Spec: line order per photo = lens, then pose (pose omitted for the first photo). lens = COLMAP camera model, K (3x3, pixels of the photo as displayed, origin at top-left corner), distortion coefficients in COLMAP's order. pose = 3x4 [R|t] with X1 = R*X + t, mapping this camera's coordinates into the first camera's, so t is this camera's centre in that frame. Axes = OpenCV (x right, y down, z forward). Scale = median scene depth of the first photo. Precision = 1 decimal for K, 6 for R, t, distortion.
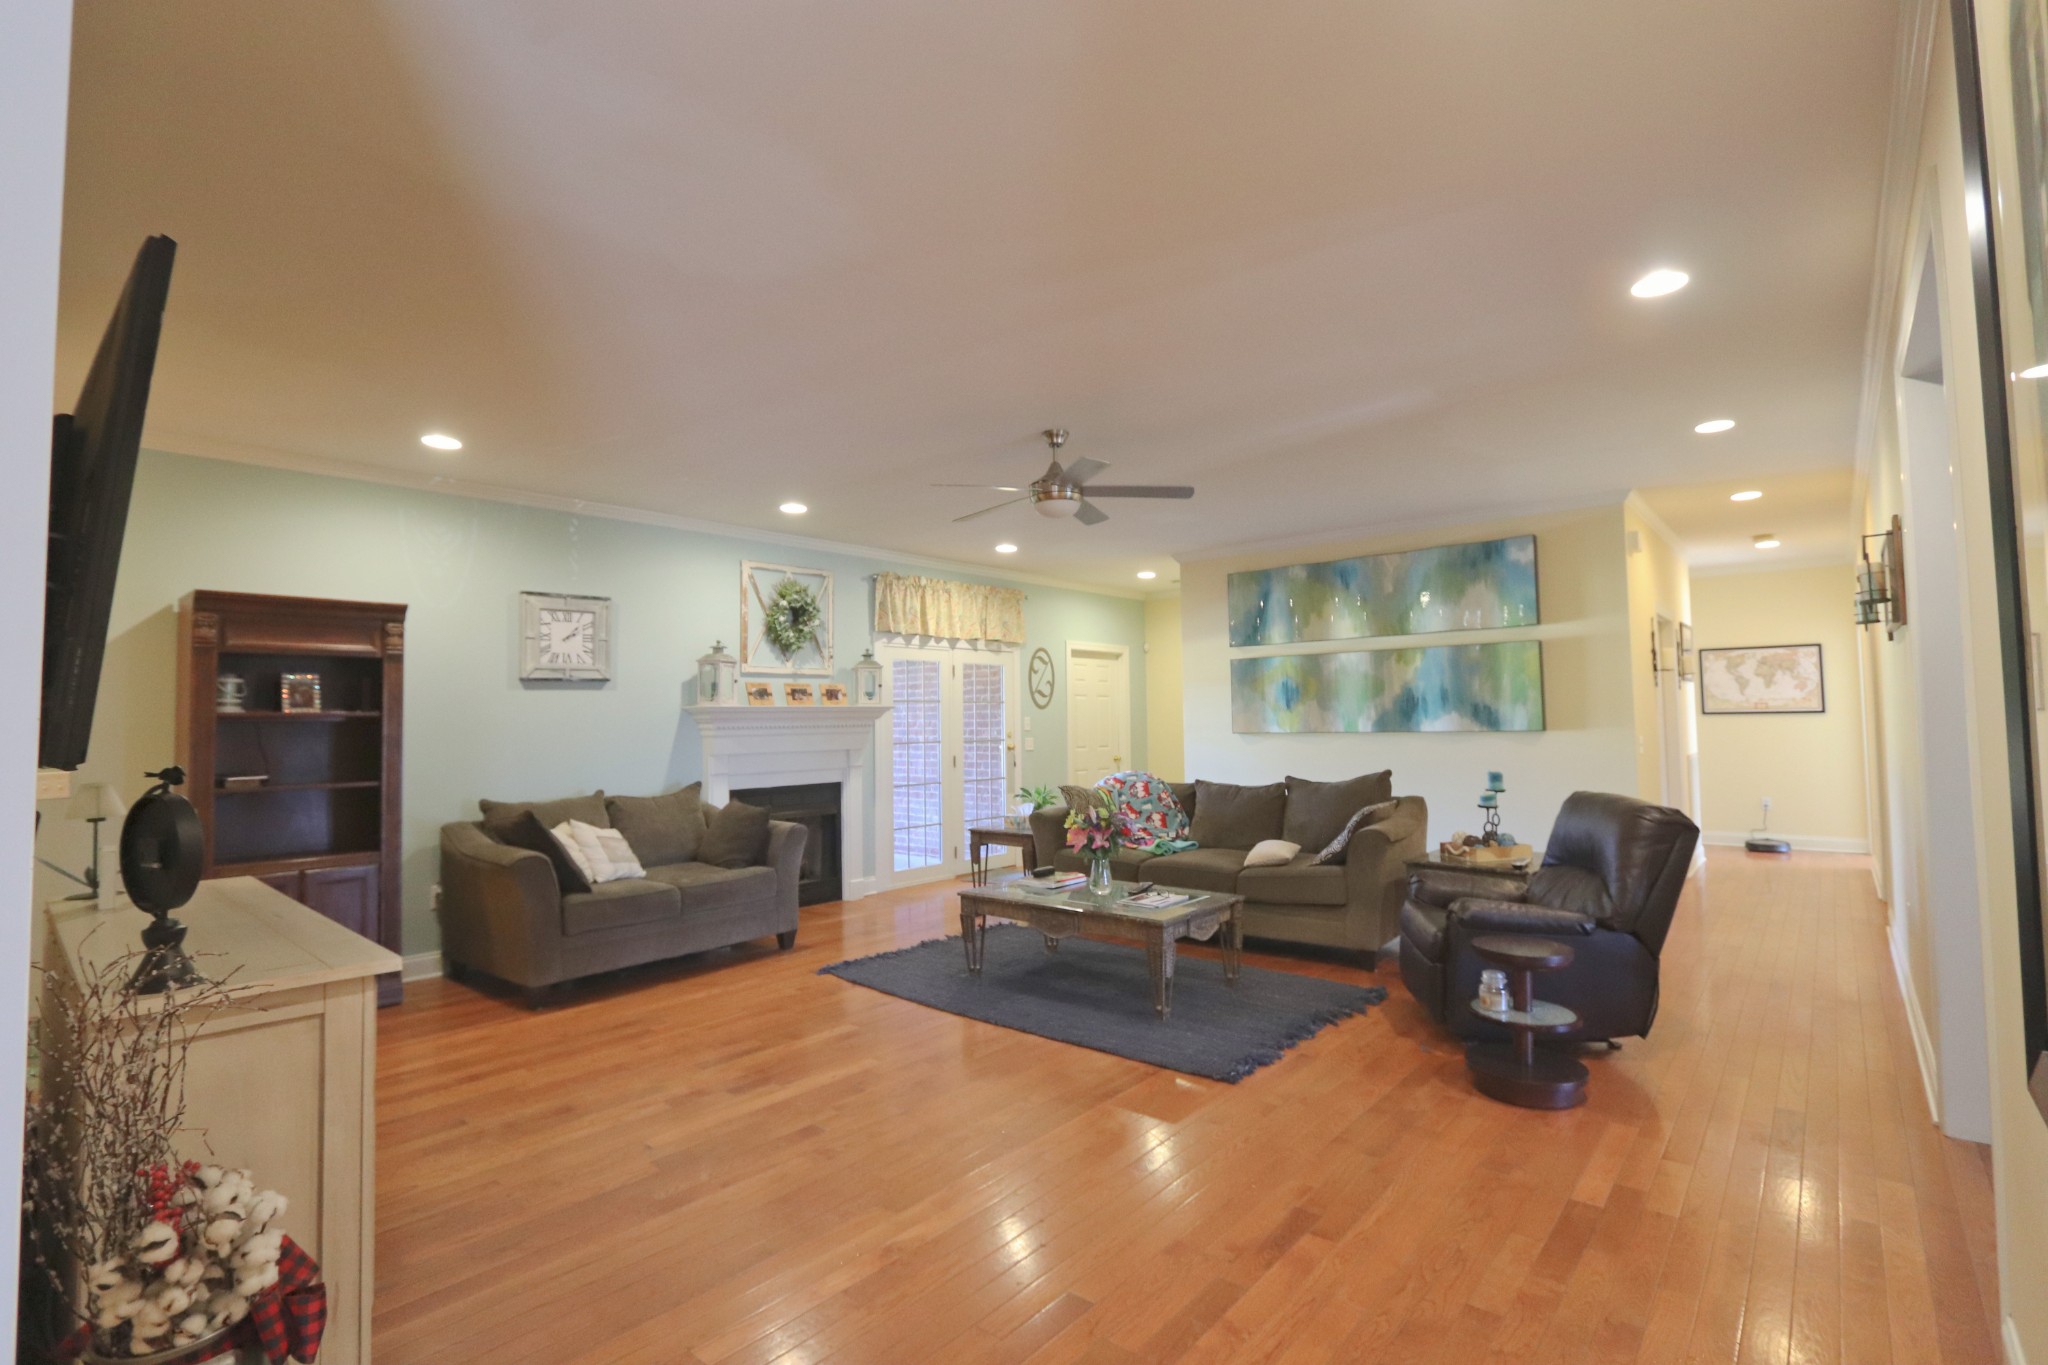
lens RADIAL K [[939.5, 0, 1027.2], [0, 939.5, 684.4], [0, 0, 1]] dist [-0.017433, 0.002048]
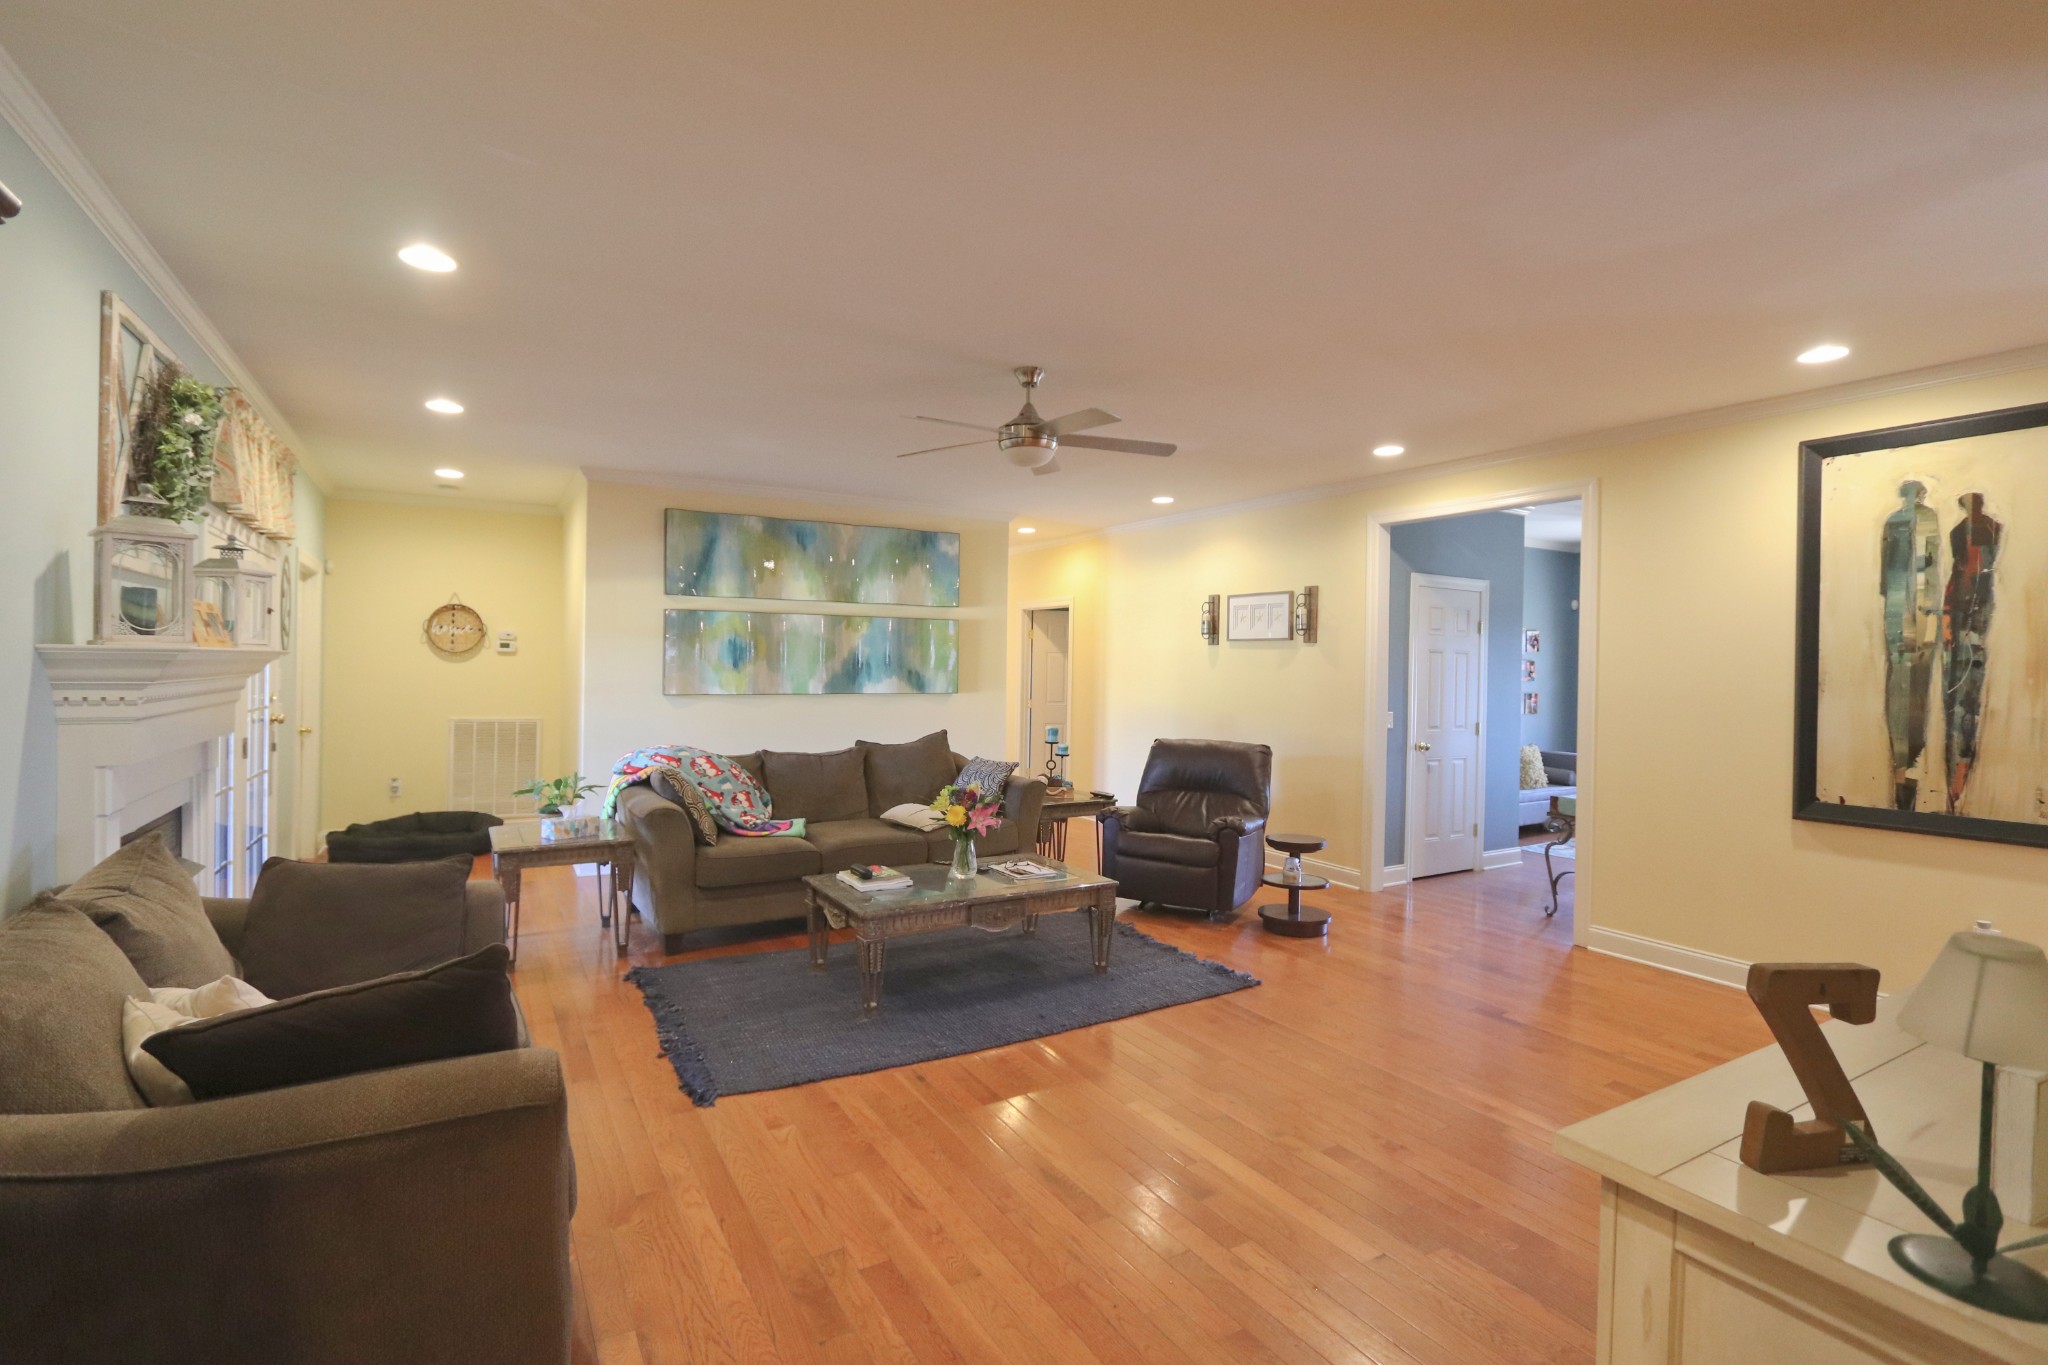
lens RADIAL K [[939.5, 0, 1023.9], [0, 939.5, 674.1], [0, 0, 1]] dist [-0.017433, 0.002048]
pose [[0.318829, 0.011206, 0.947746, -0.561608], [-0.055522, 0.998434, 0.006873, 0.010381], [-0.946185, -0.054812, 0.318952, 0.480210]]
